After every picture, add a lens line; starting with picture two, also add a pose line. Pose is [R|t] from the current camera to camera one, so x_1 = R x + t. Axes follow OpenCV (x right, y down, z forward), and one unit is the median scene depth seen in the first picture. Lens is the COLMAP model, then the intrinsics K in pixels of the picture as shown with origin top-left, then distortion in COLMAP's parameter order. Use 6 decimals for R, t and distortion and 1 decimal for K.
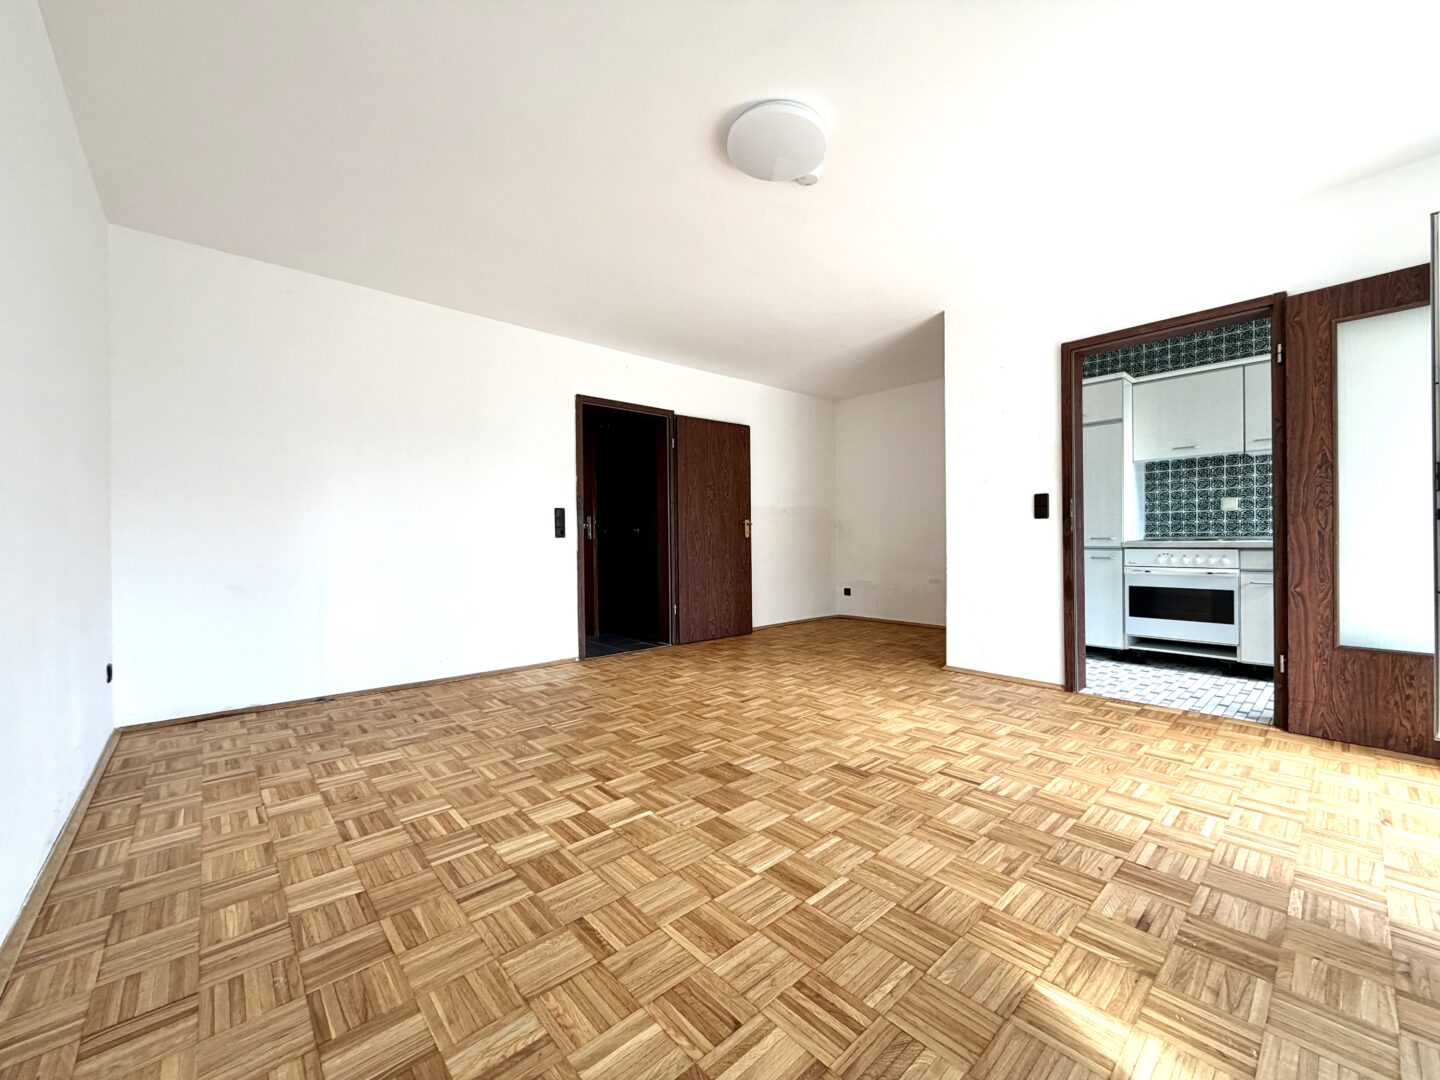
lens RADIAL K [[572.8, 0, 716.6], [0, 572.8, 543.1], [0, 0, 1]] dist [0.000438, 0.000179]
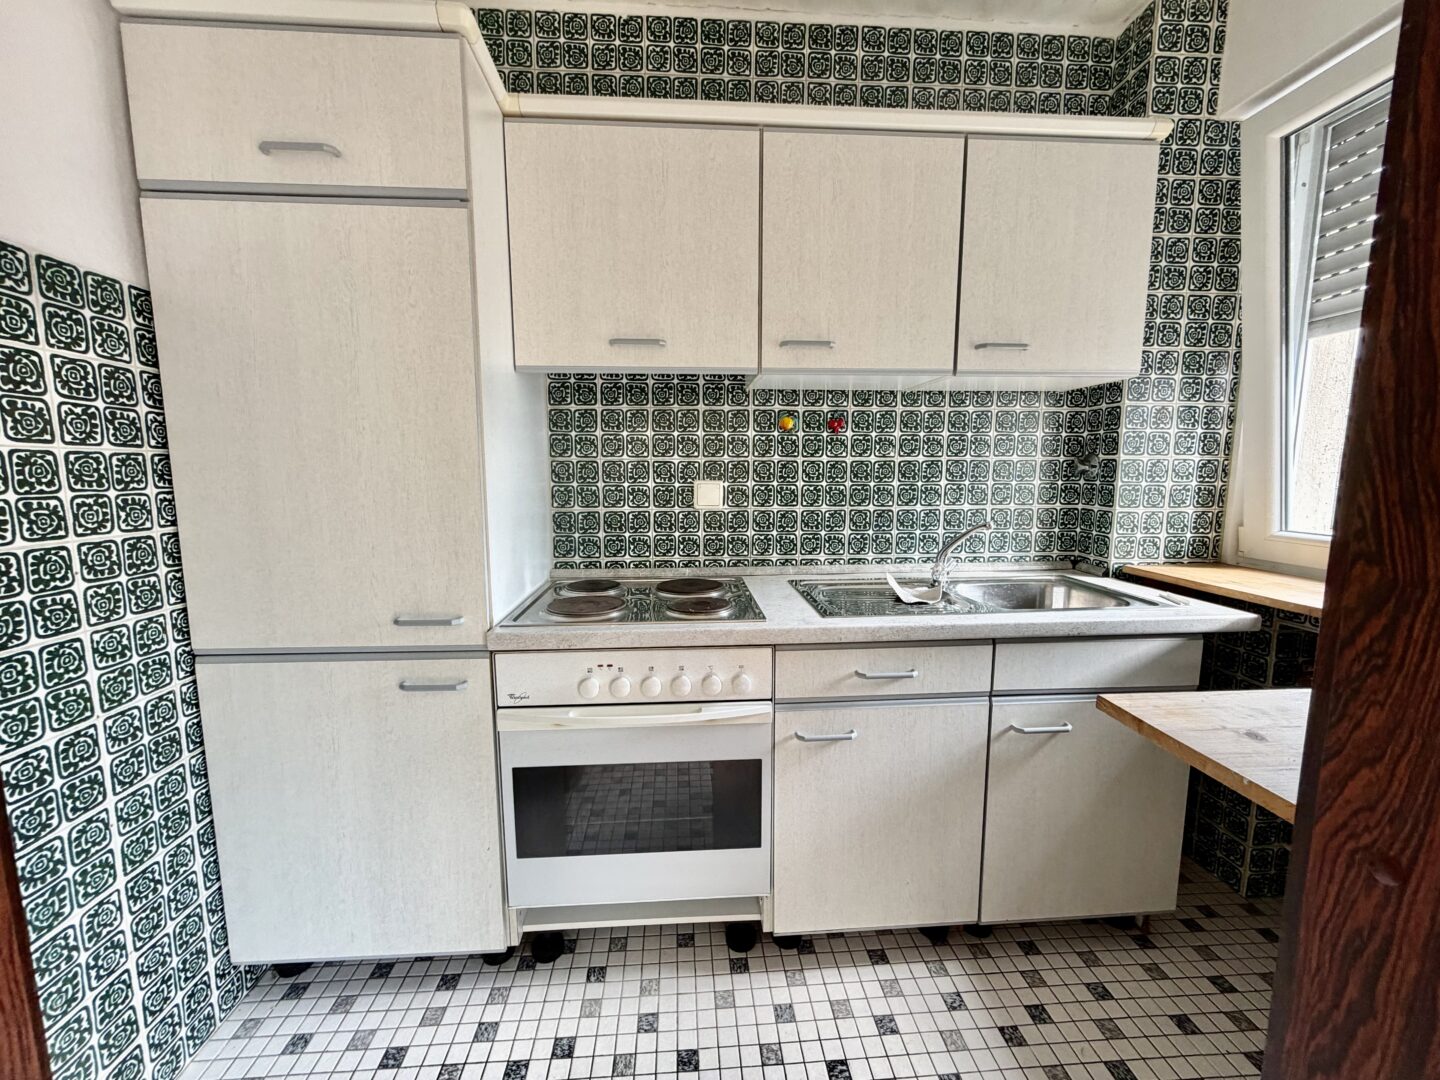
lens RADIAL K [[572.8, 0, 716.6], [0, 572.8, 543.1], [0, 0, 1]] dist [0.000438, 0.000179]
pose [[0.612867, -0.085155, 0.785584, 0.547223], [0.000784, 0.994241, 0.107161, -0.079007], [-0.790186, -0.065059, 0.609404, 0.722013]]
